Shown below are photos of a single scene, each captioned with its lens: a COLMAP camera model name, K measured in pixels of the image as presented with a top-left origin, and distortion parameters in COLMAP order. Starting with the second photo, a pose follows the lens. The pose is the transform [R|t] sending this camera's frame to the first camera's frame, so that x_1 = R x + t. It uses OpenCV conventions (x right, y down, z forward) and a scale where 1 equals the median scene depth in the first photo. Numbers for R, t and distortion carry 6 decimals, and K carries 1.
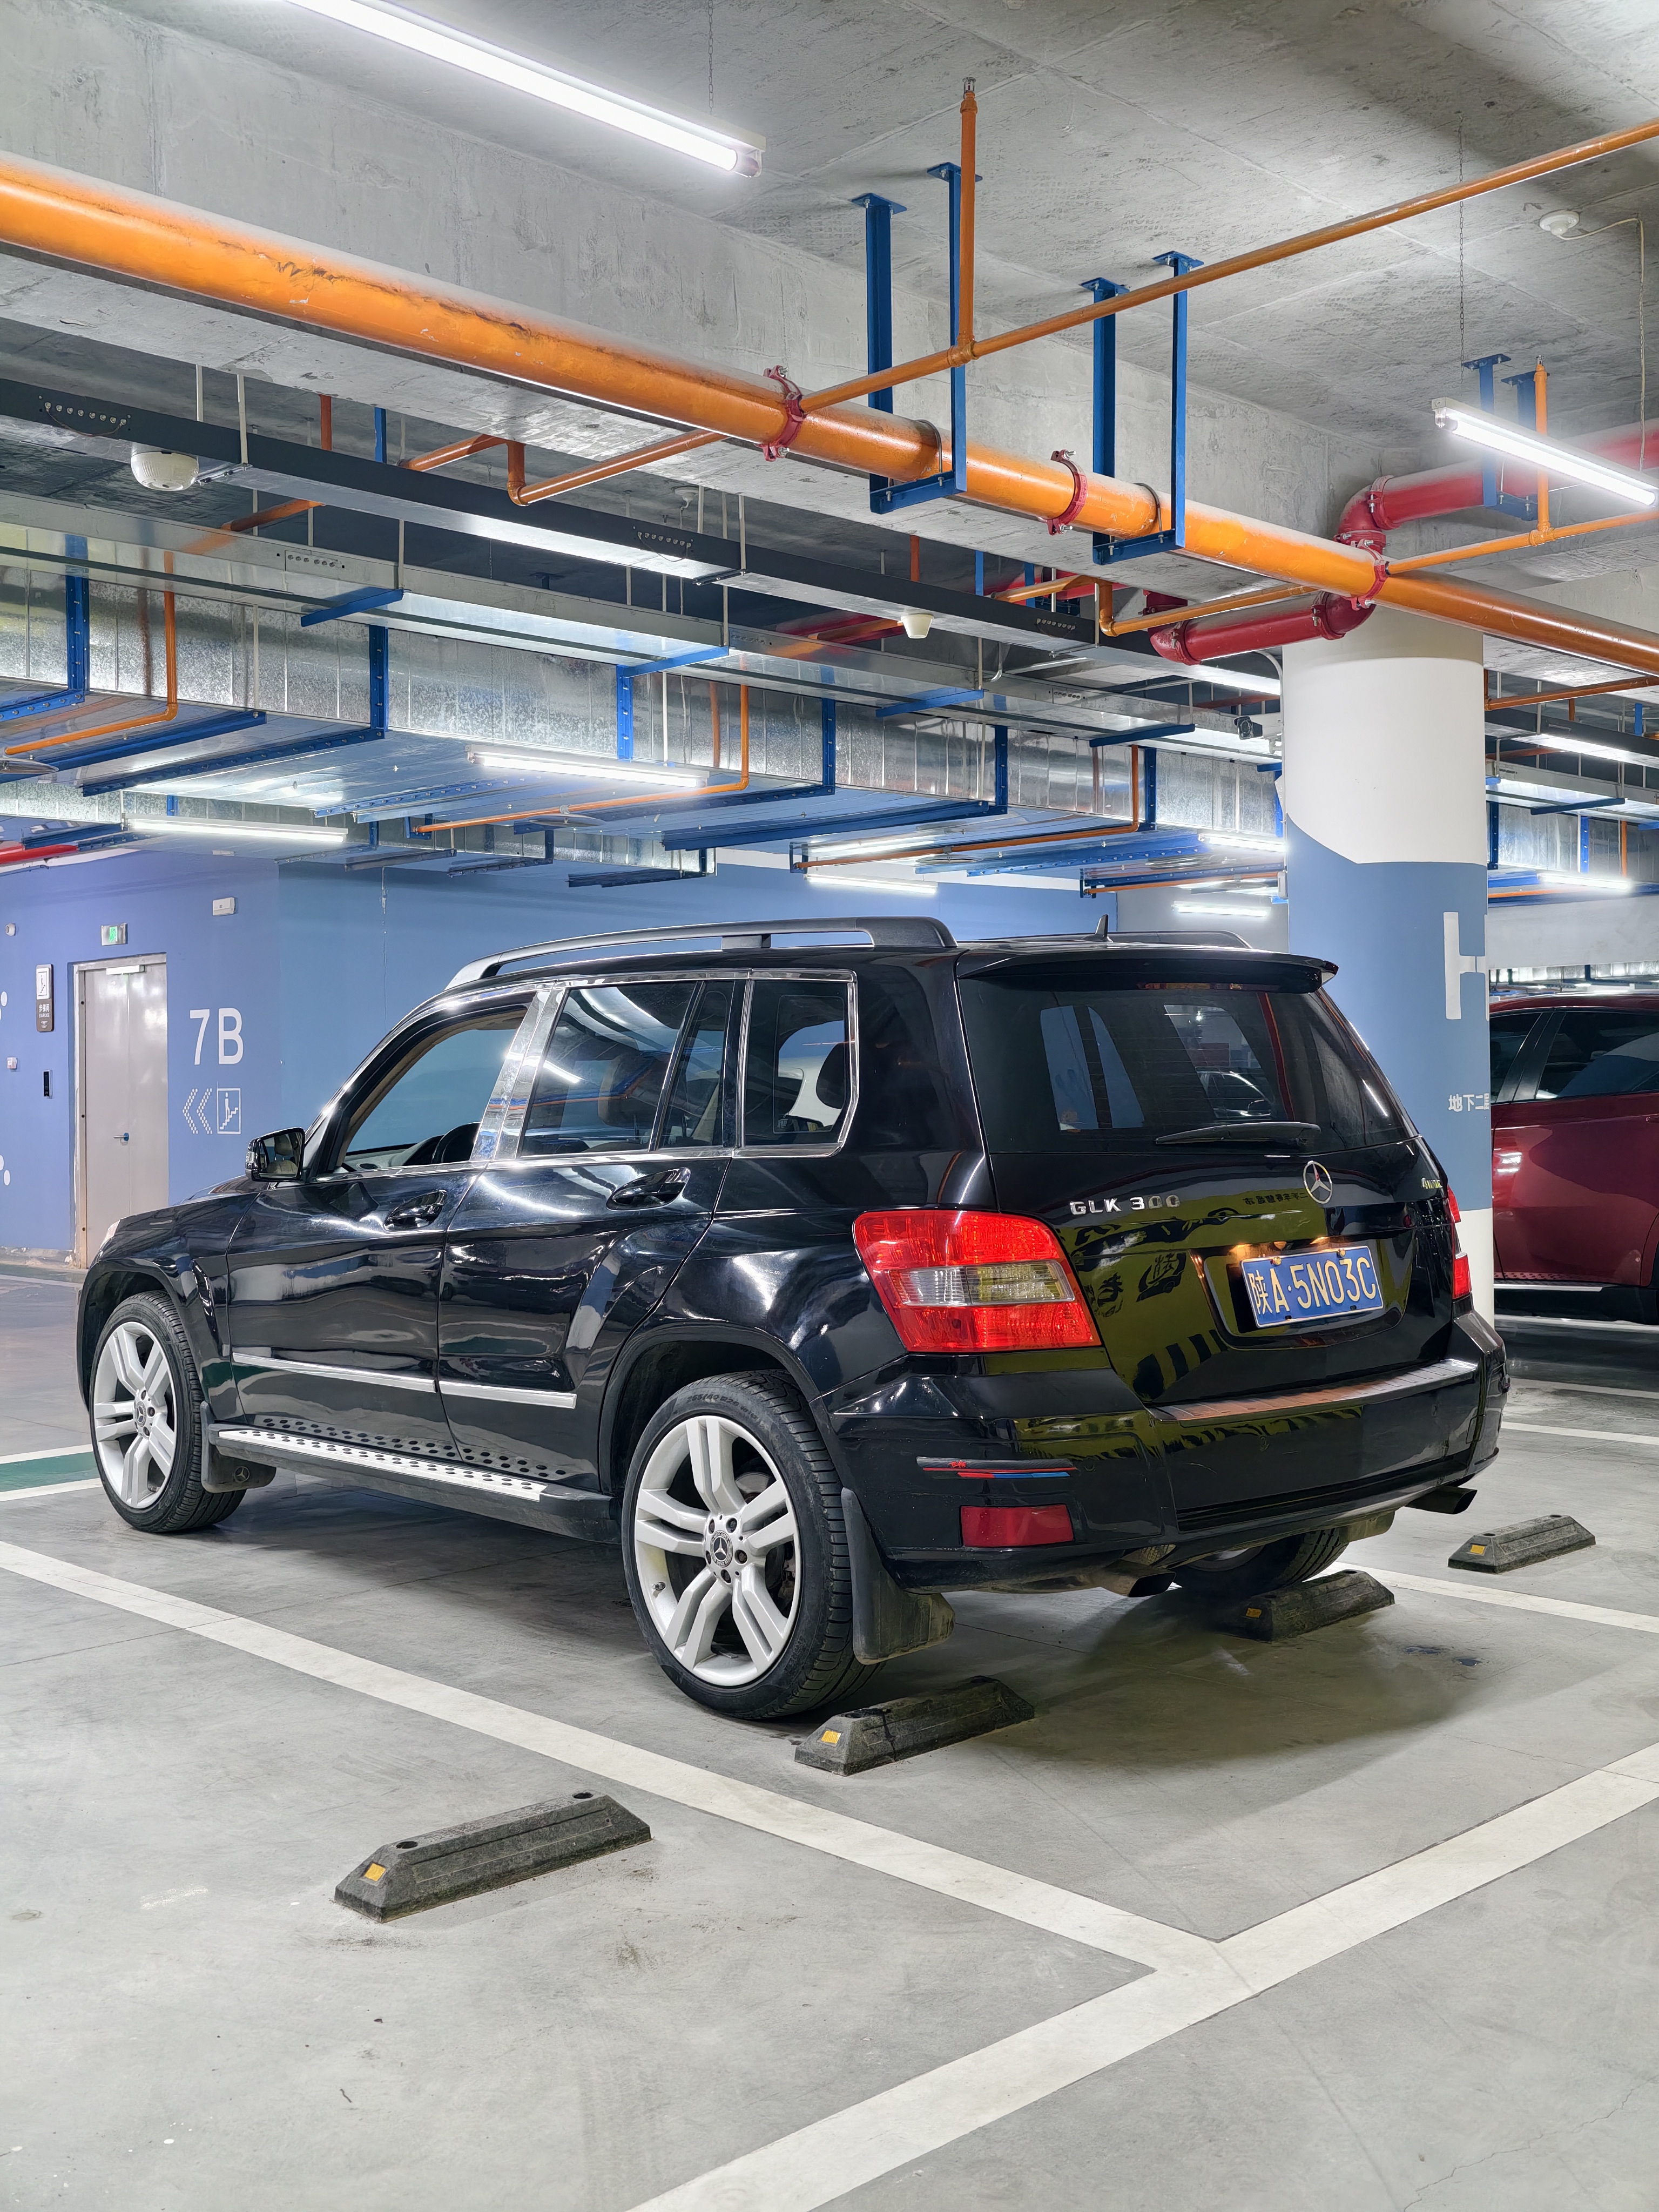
lens RADIAL K [[2263.1, 0, 833.6], [0, 2263.1, 1093.4], [0, 0, 1]] dist [0.027883, 0.000000]
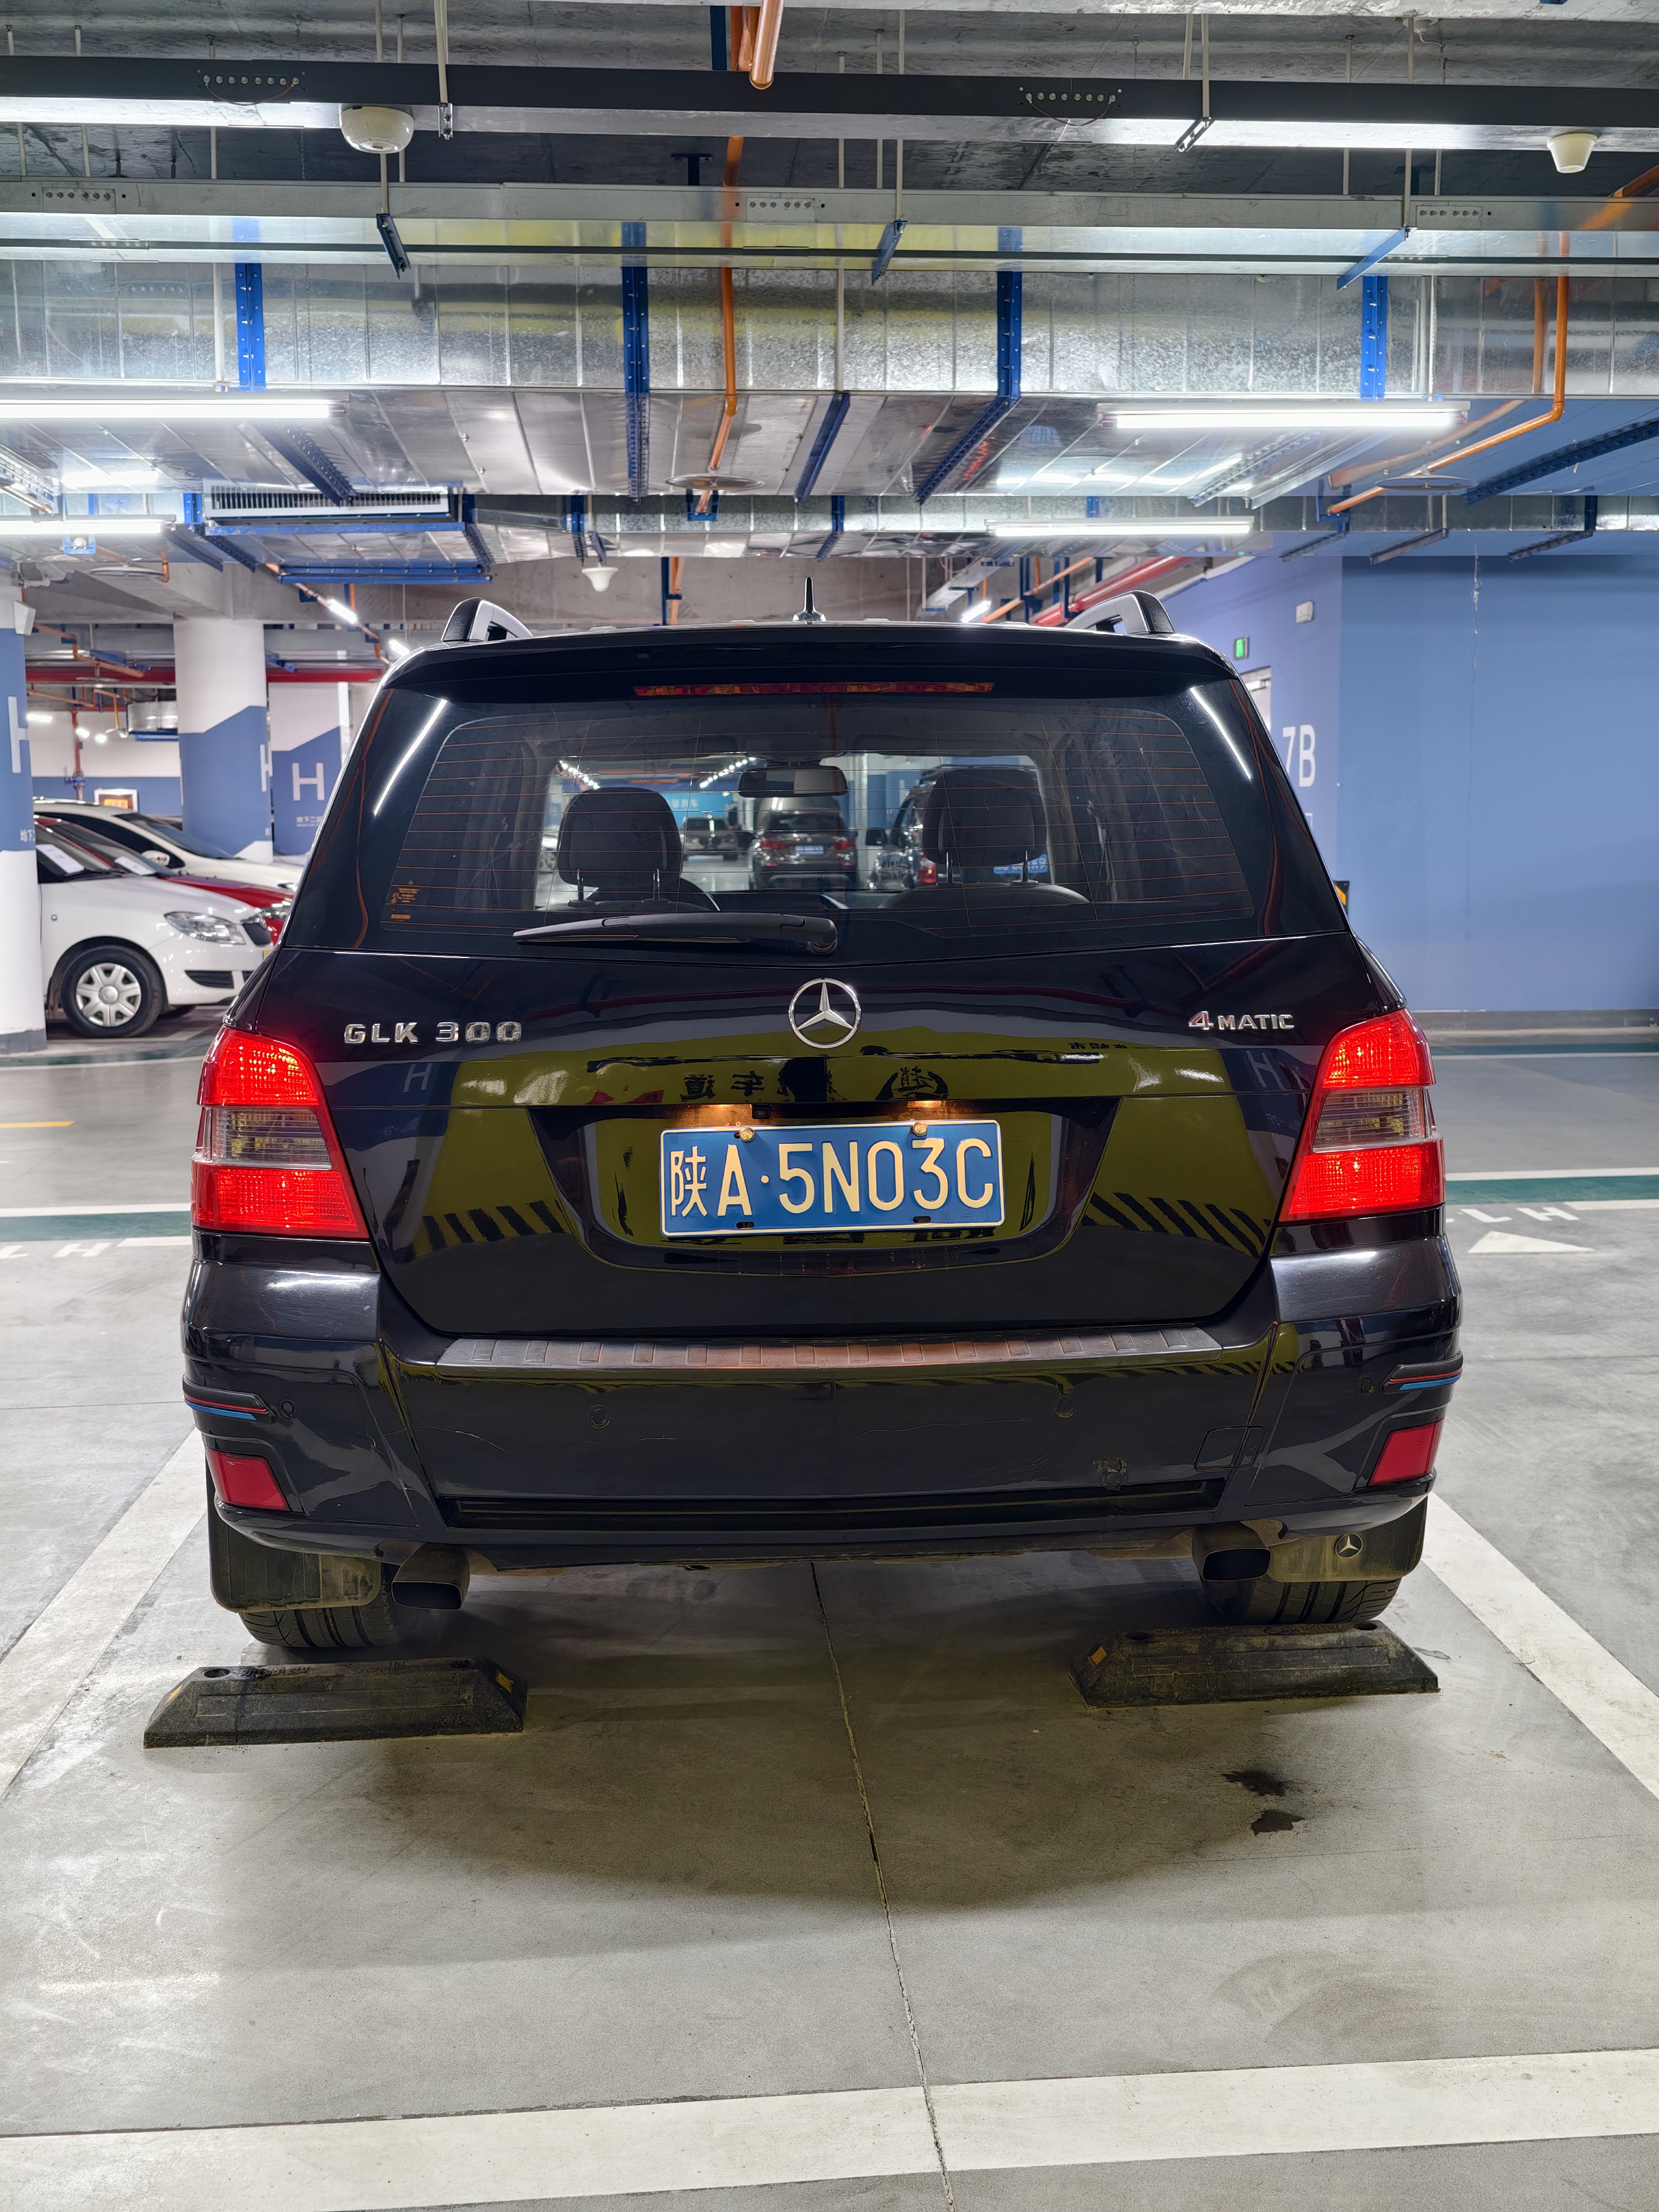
lens RADIAL K [[2263.1, 0, 833.1], [0, 2263.1, 1112.3], [0, 0, 1]] dist [0.027883, 0.000000]
pose [[0.768274, 0.086023, -0.634314, 0.602674], [-0.000831, 0.991062, 0.133397, -0.014872], [0.640120, -0.101958, 0.761479, 0.536089]]
